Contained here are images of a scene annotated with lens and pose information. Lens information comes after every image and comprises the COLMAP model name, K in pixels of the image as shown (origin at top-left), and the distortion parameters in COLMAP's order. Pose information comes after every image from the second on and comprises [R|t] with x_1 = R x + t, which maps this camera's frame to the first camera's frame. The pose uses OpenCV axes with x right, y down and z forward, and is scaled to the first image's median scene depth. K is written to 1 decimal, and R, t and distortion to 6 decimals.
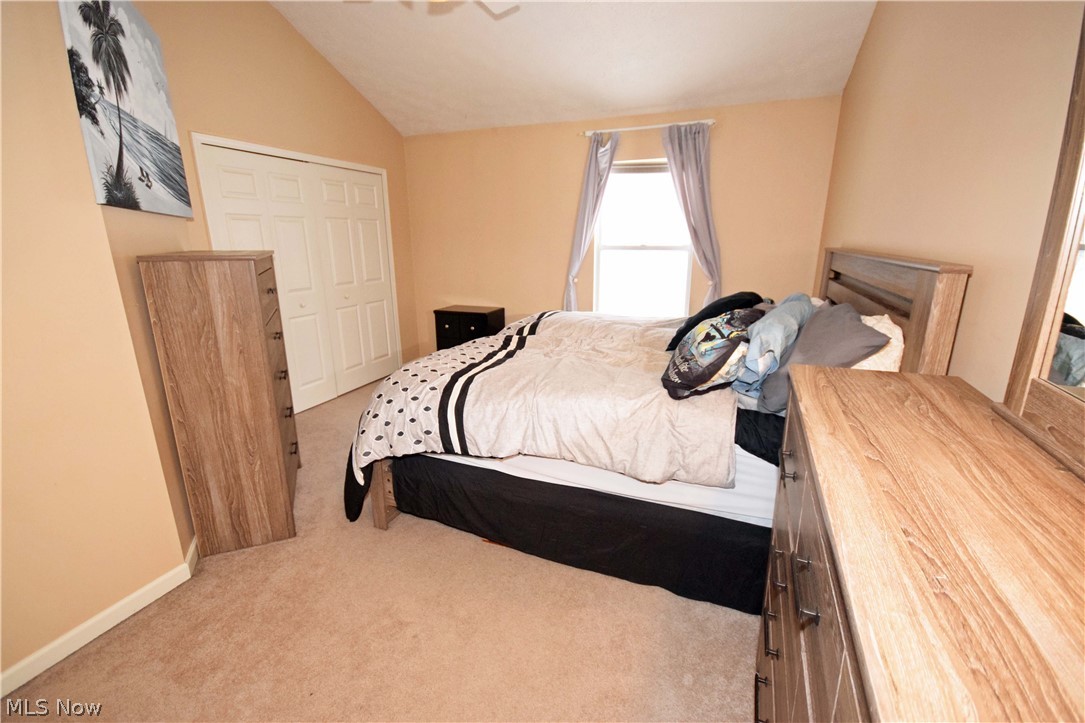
lens RADIAL K [[474.8, 0, 546.7], [0, 474.8, 364.0], [0, 0, 1]] dist [0.006970, -0.010863]
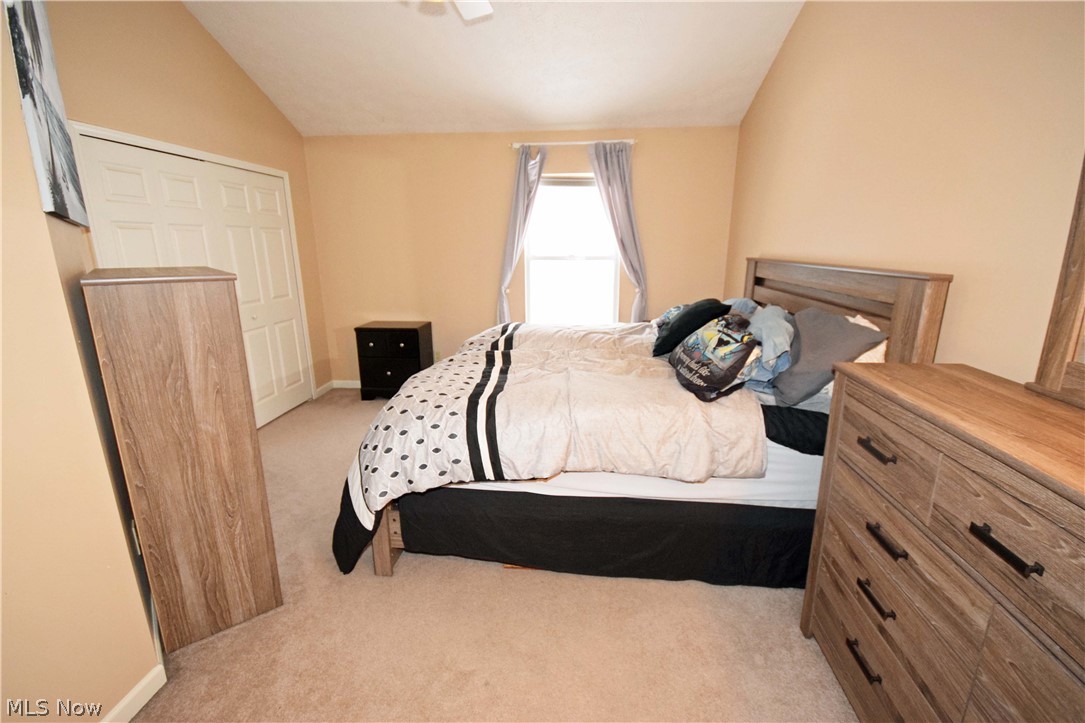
lens RADIAL K [[474.8, 0, 545.7], [0, 474.8, 362.9], [0, 0, 1]] dist [0.006970, -0.010863]
pose [[0.959888, -0.067980, 0.272017, -0.314906], [0.072715, 0.997326, -0.007351, -0.027602], [-0.270790, 0.026835, 0.962264, 0.054324]]
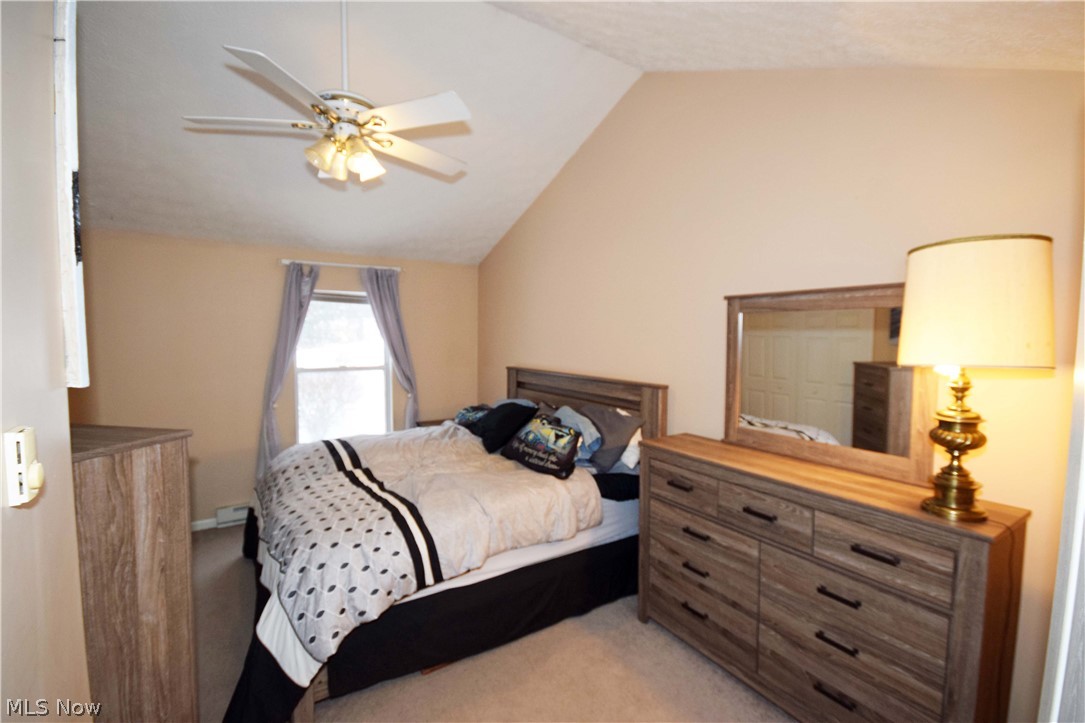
lens RADIAL K [[474.8, 0, 544.7], [0, 474.8, 362.1], [0, 0, 1]] dist [0.006970, -0.010863]
pose [[0.568832, -0.039515, 0.821504, -0.871568], [0.204467, 0.974280, -0.094716, -0.140089], [-0.796632, 0.221848, 0.562282, 0.088744]]
